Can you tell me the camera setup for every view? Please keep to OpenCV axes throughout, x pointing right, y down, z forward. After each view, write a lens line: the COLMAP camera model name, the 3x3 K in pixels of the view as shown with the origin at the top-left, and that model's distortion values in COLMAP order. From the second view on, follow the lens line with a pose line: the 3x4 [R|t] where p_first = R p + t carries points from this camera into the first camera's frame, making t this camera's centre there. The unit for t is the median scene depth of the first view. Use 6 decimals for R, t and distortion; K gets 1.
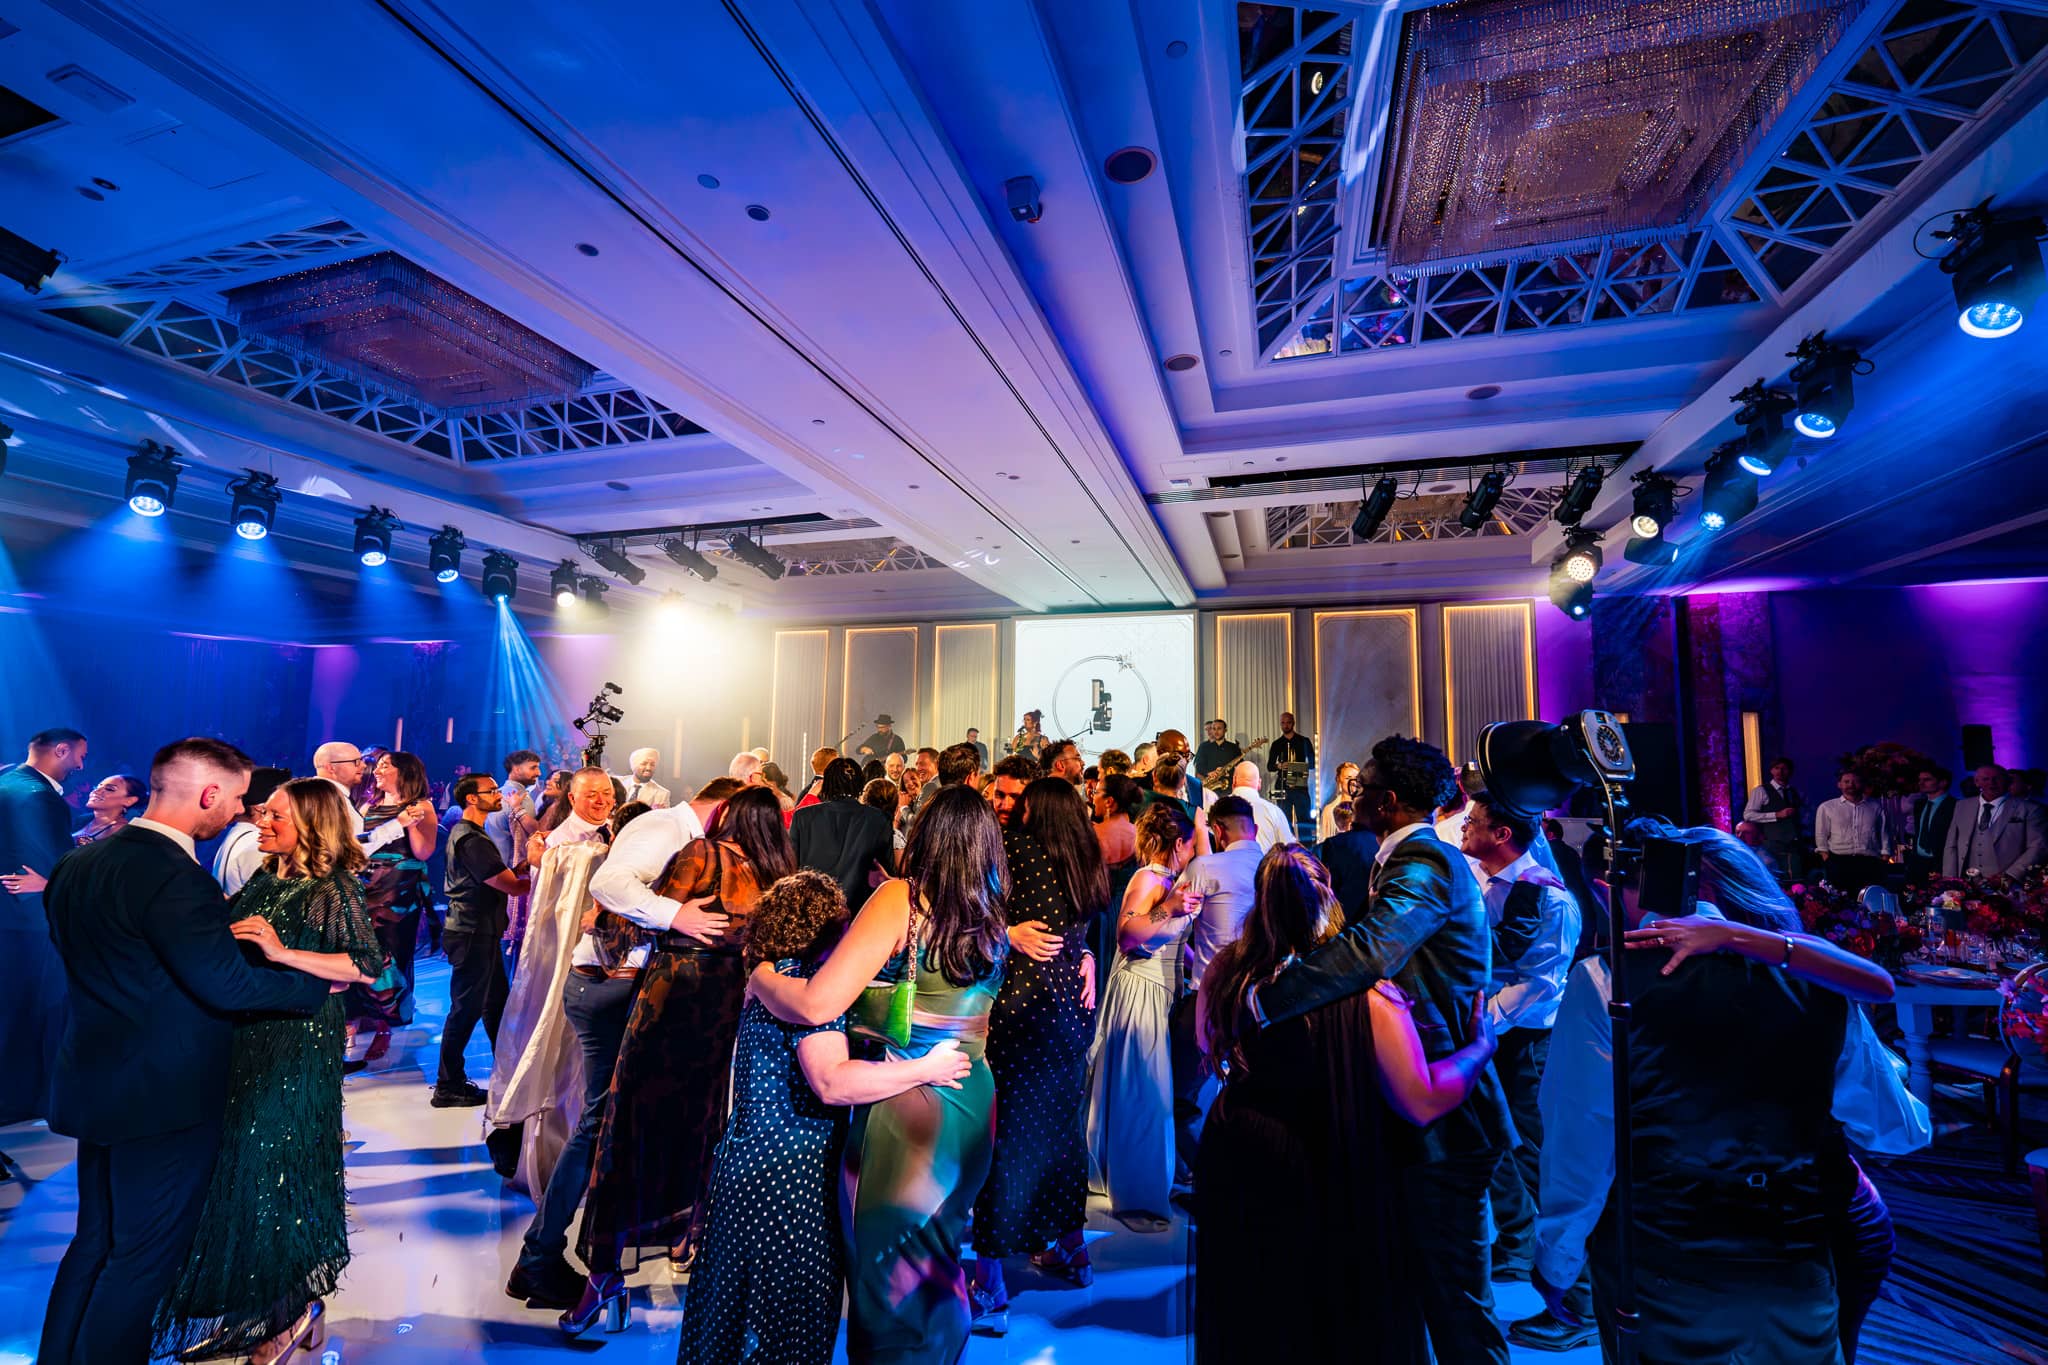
lens RADIAL K [[828.8, 0, 1030.1], [0, 828.8, 675.3], [0, 0, 1]] dist [-0.011820, 0.000109]
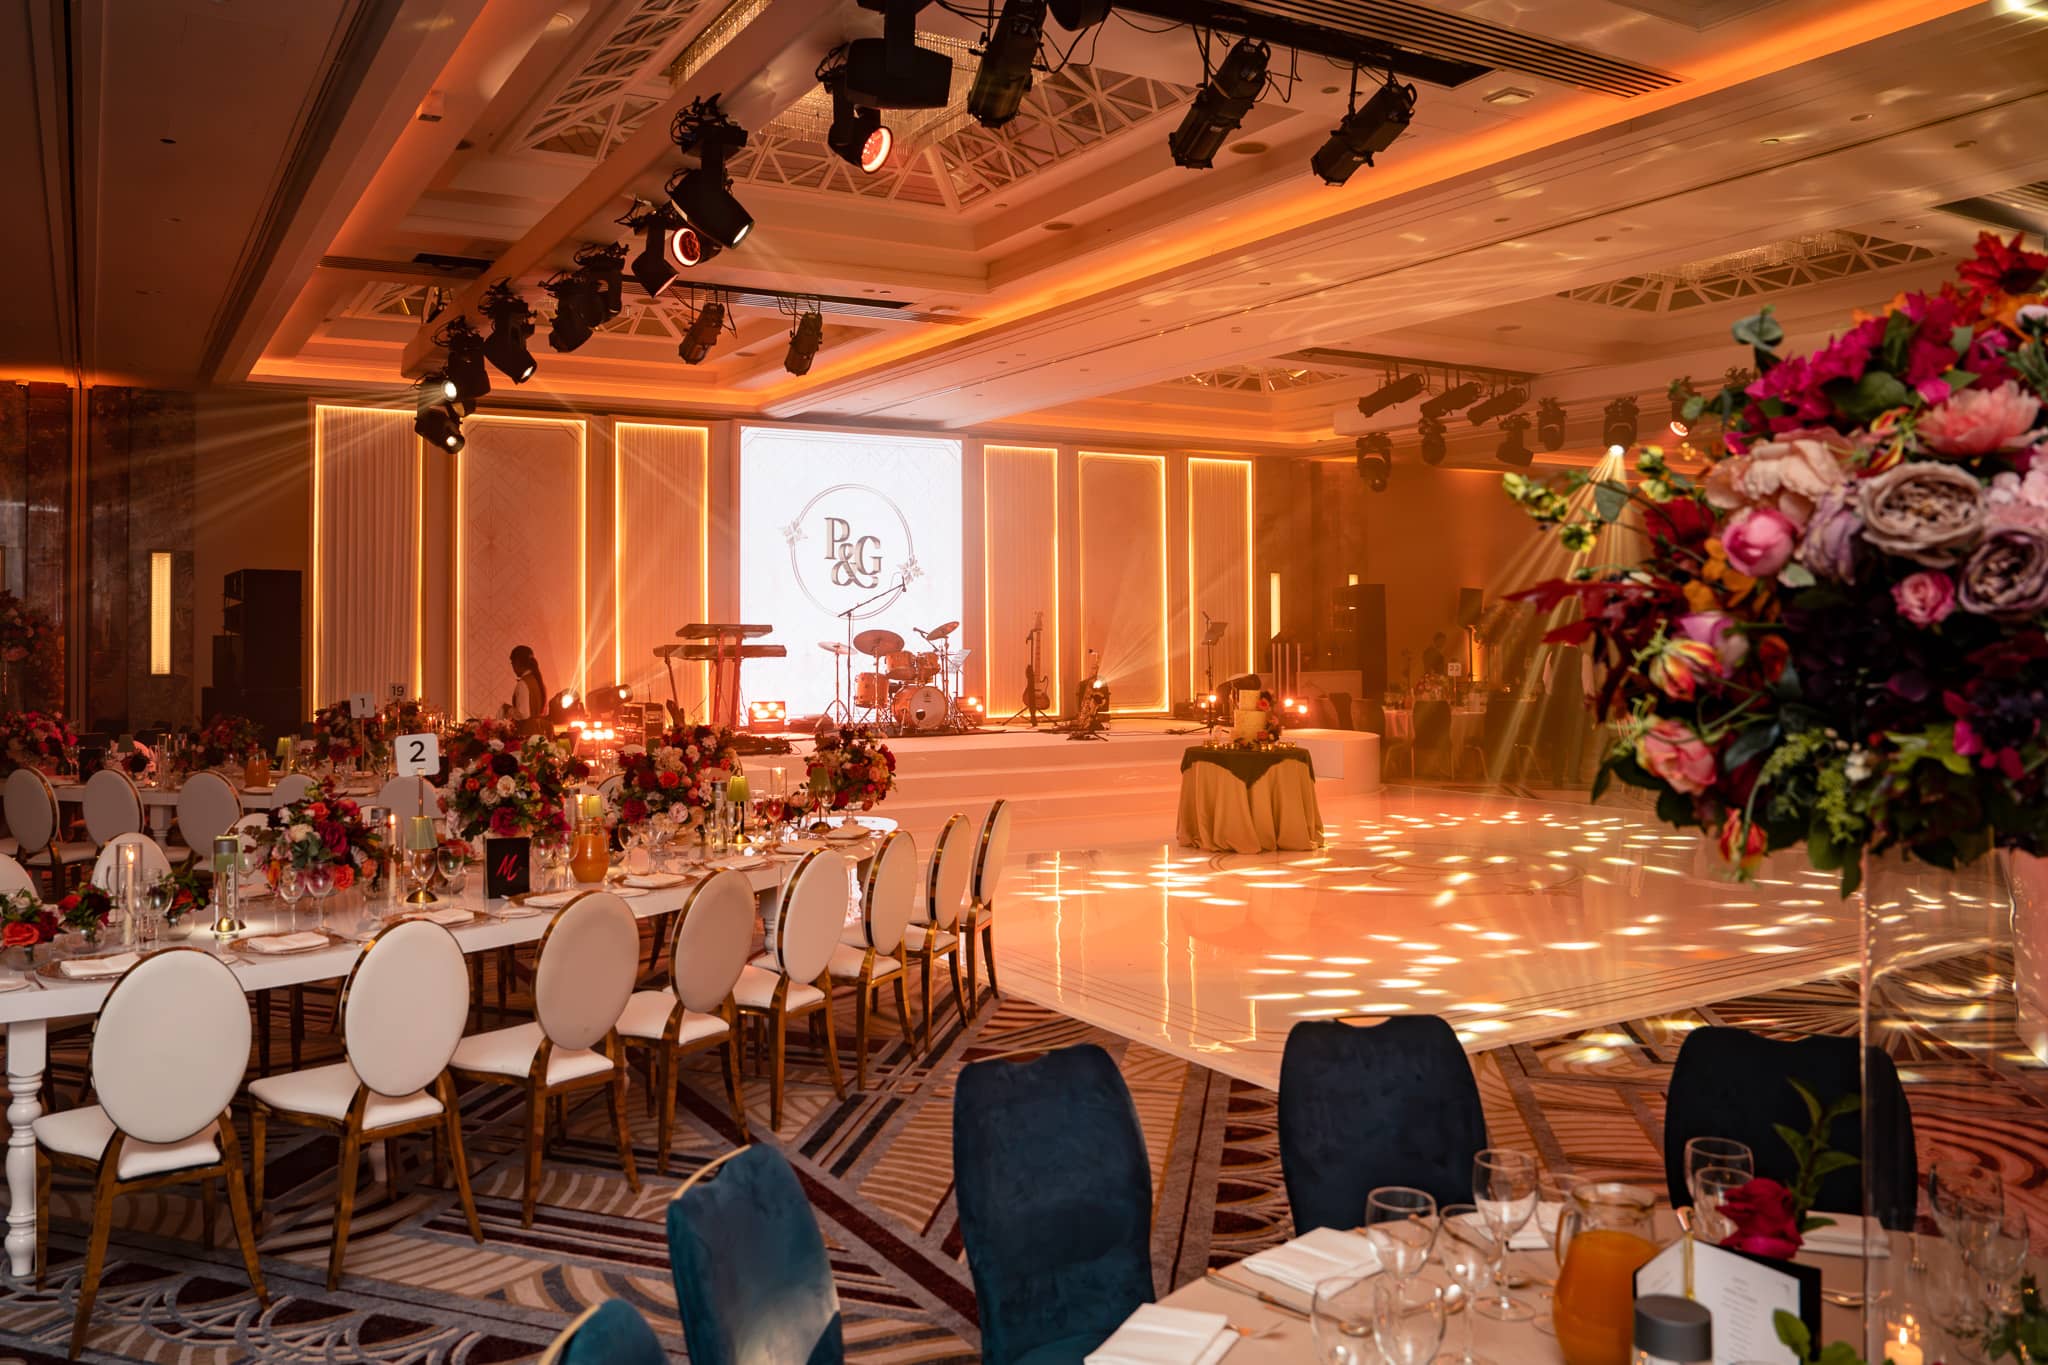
lens RADIAL K [[1560.2, 0, 918.7], [0, 1560.2, 607.6], [0, 0, 1]] dist [-0.101385, 0.037409]
pose [[0.698108, -0.003690, 0.715983, -1.312478], [-0.055613, 0.996686, 0.059361, -0.000959], [-0.713830, -0.081258, 0.695589, -0.021456]]
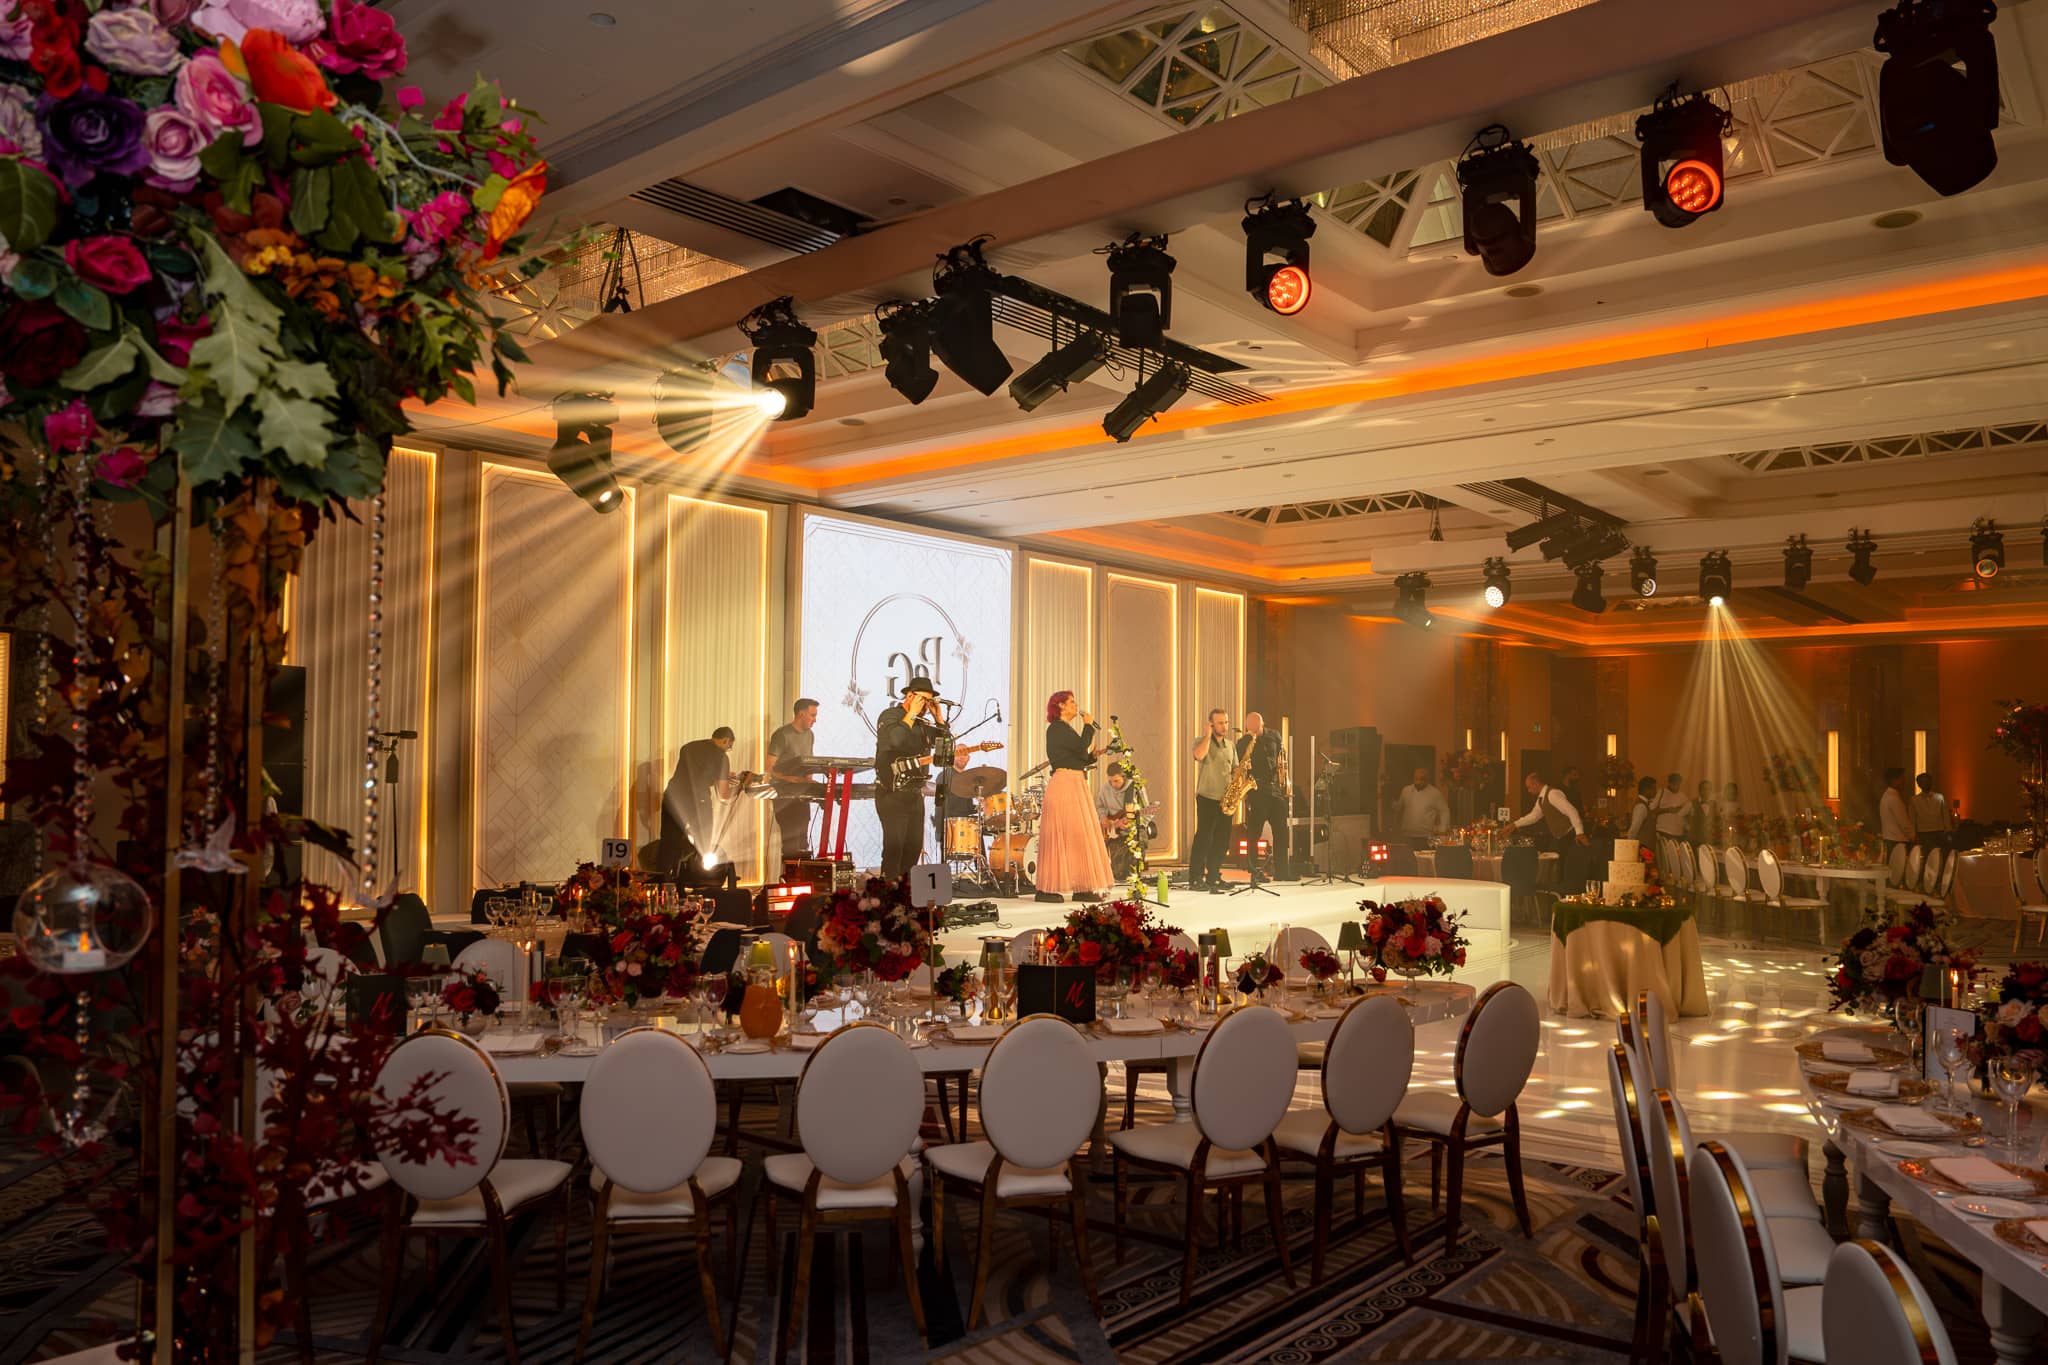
lens RADIAL K [[1493.1, 0, 1099.3], [0, 1493.1, 736.1], [0, 0, 1]] dist [-0.084533, 0.014283]
pose [[0.360576, 0.013101, 0.932638, -1.371966], [-0.093218, 0.995401, 0.022057, 0.067672], [-0.928060, -0.094892, 0.360140, 0.690758]]
